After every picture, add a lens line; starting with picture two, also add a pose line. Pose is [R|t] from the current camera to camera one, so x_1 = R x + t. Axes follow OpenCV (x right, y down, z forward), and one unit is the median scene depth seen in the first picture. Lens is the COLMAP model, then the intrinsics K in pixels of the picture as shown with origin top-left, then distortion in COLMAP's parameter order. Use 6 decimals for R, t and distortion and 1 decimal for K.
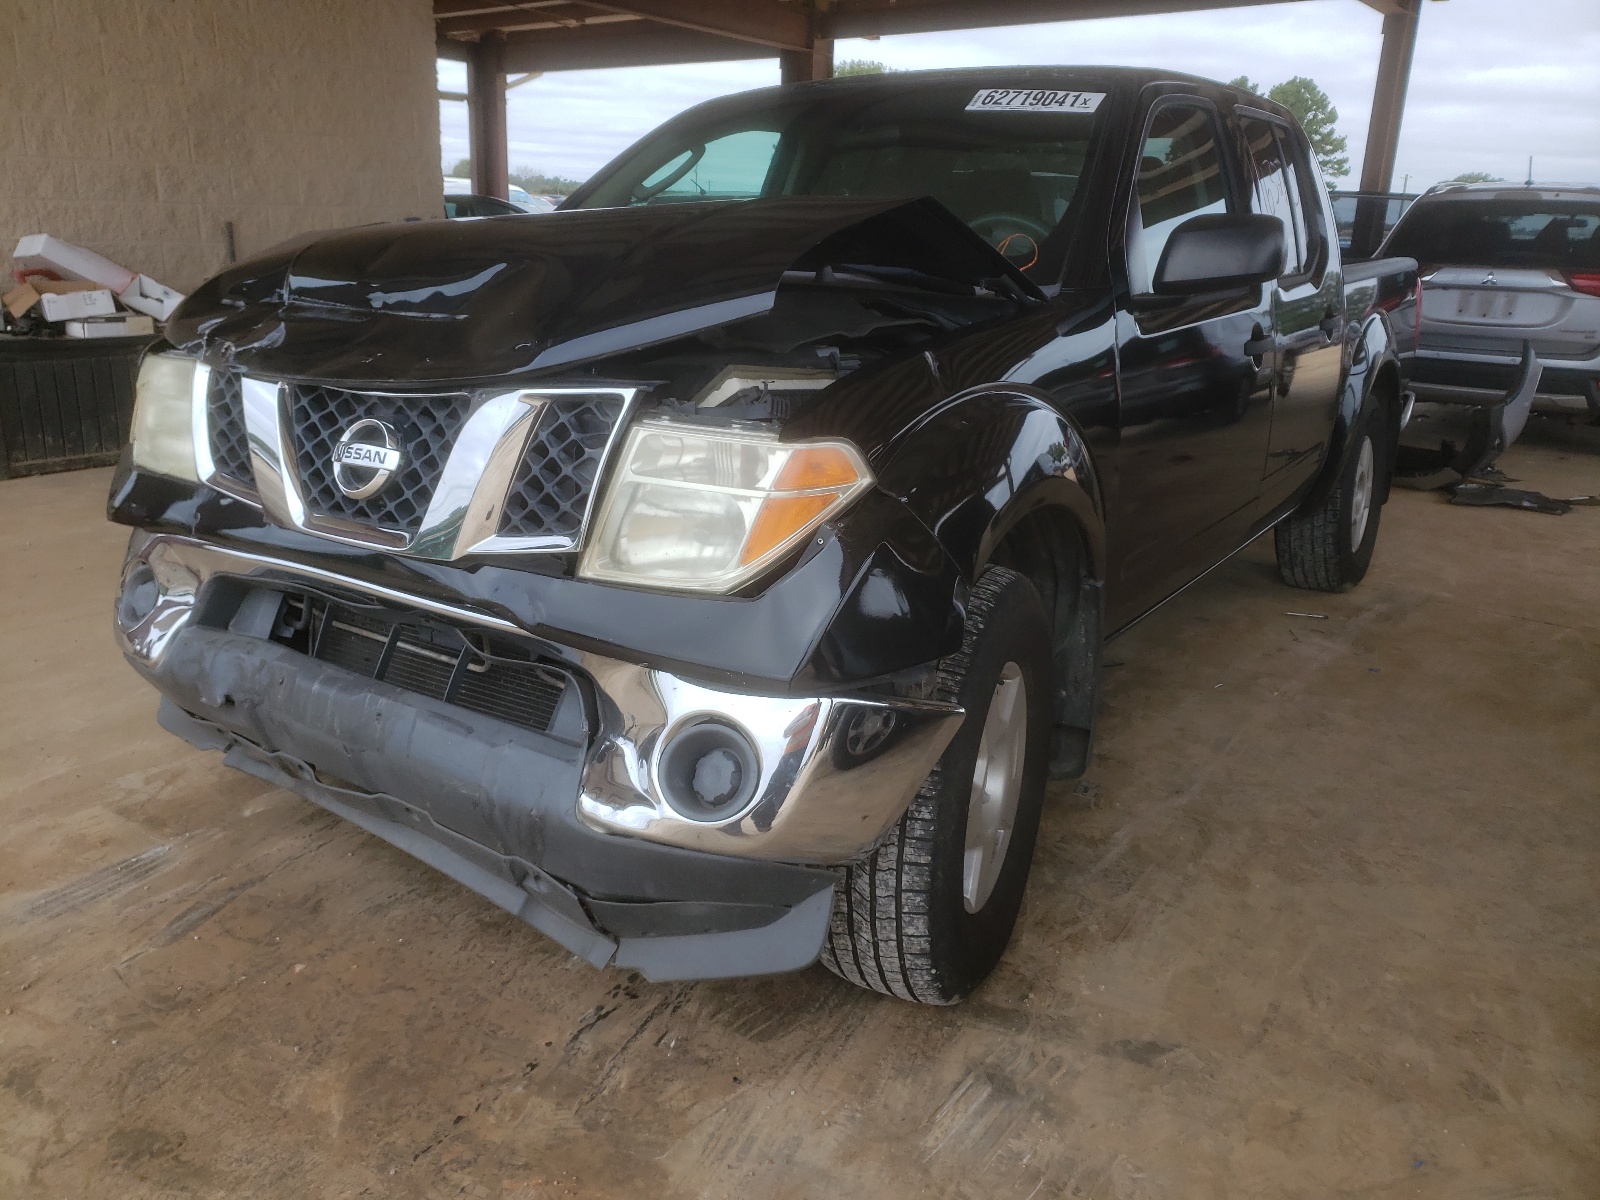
lens RADIAL K [[1199.3, 0, 800.0], [0, 1199.3, 600.0], [0, 0, 1]] dist [0.076182, -0.052872]
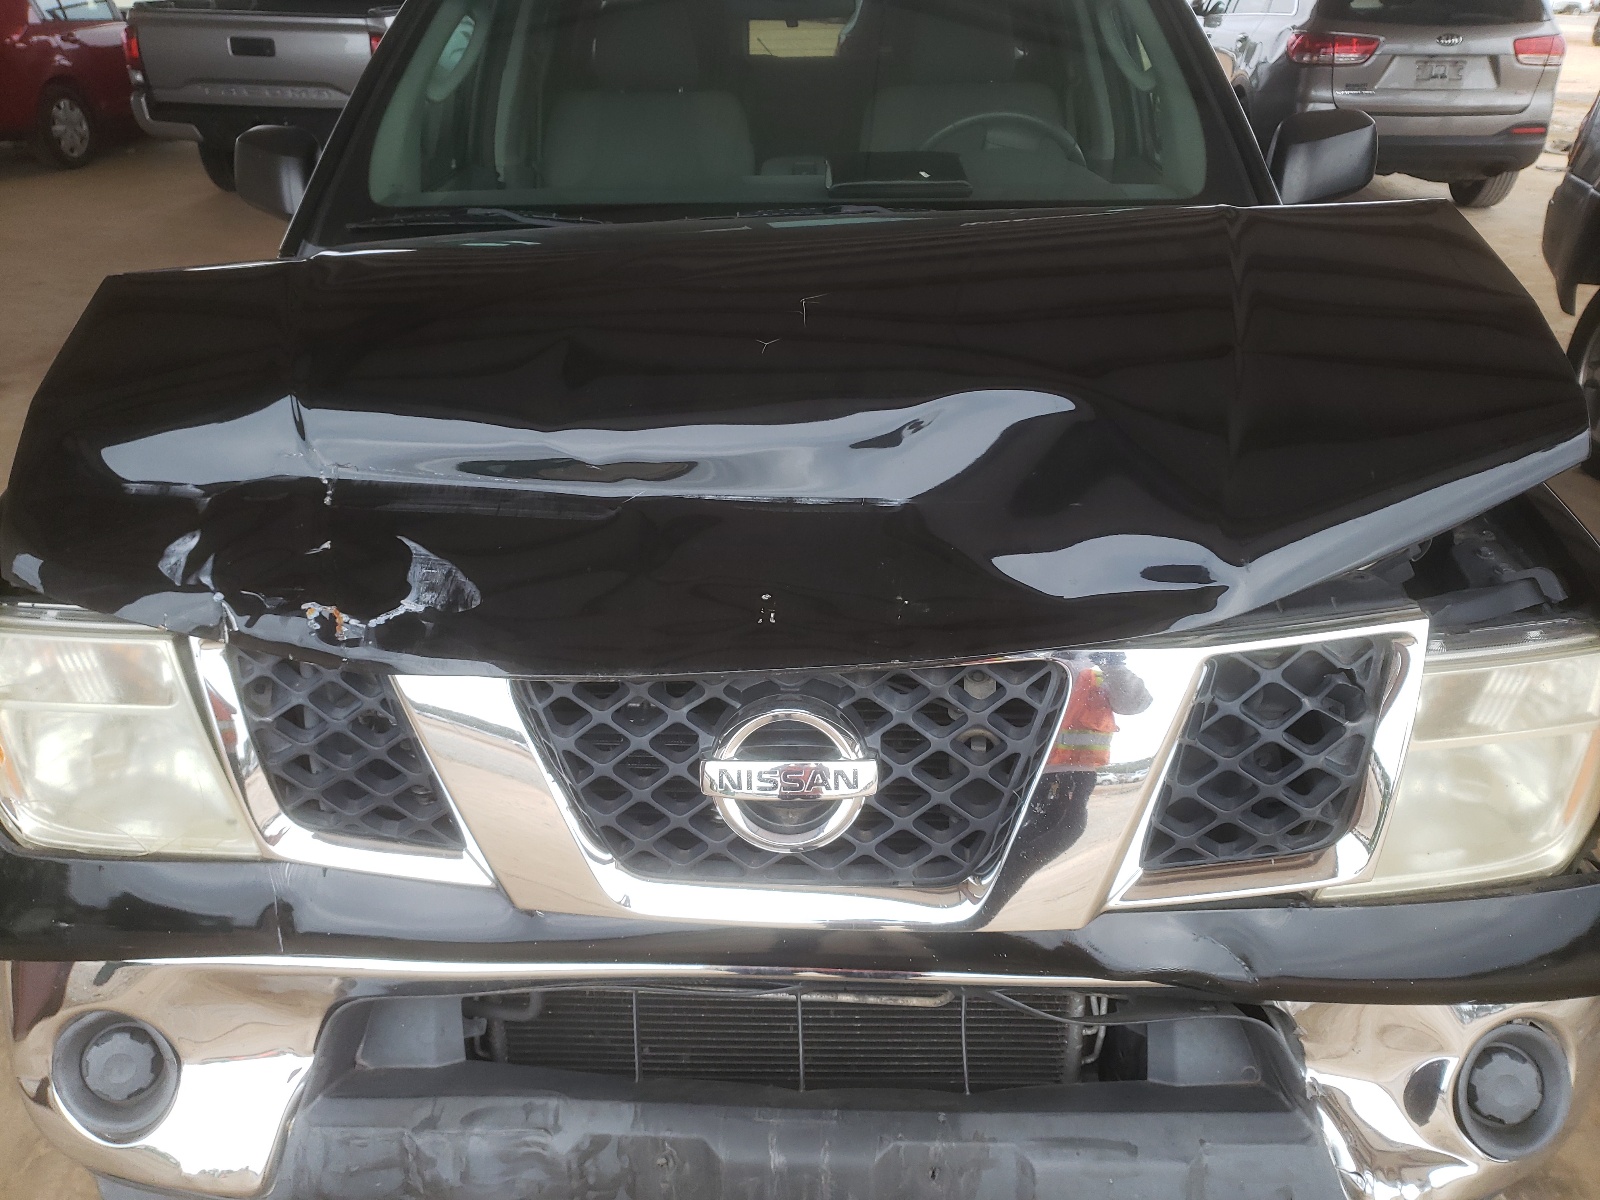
lens RADIAL K [[1125.7, 0, 800.6], [0, 1125.7, 642.8], [0, 0, 1]] dist [0.049822, -0.001974]
pose [[0.838170, -0.272304, 0.472569, -0.587650], [0.175487, 0.955018, 0.239049, -0.306011], [-0.516406, -0.117434, 0.848253, 0.546614]]
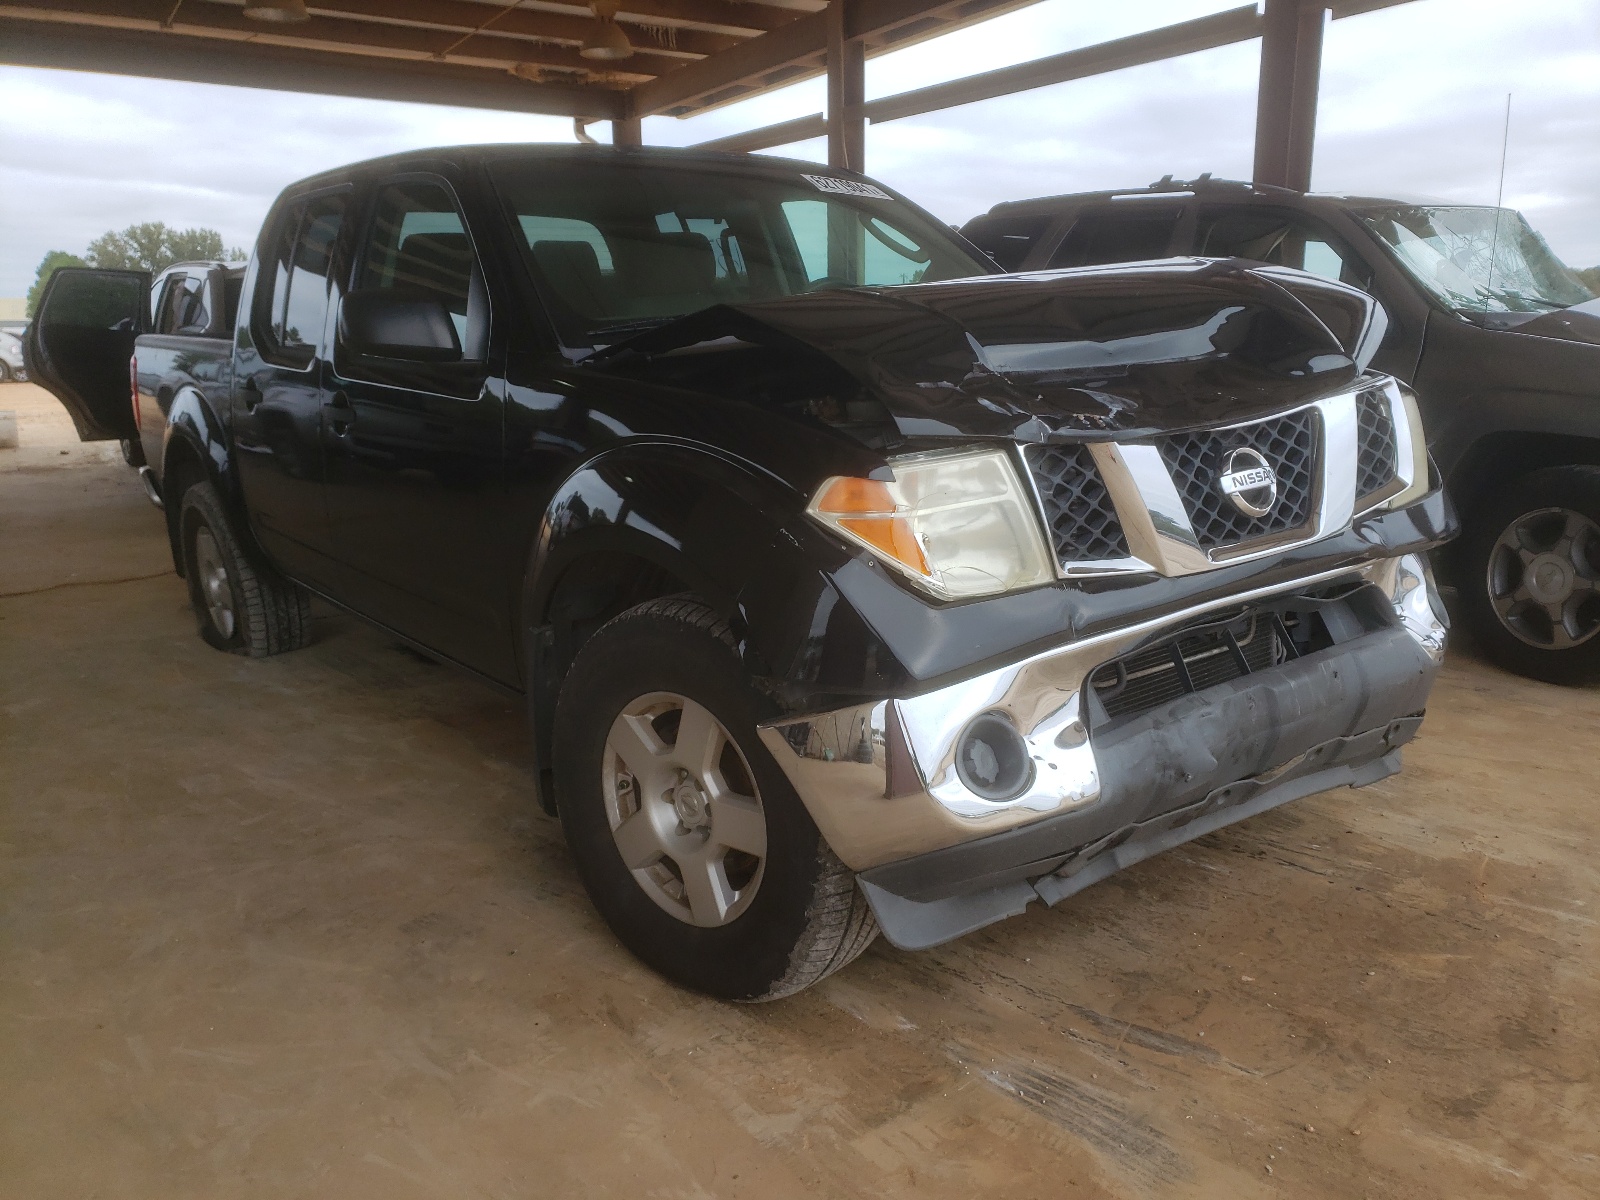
lens RADIAL K [[1242.3, 0, 765.0], [0, 1242.3, 604.7], [0, 0, 1]] dist [0.033169, 0.002126]
pose [[0.306687, -0.258186, 0.916124, -1.598658], [0.303719, 0.938735, 0.162884, -0.336612], [-0.902052, 0.228289, 0.366314, 1.000445]]
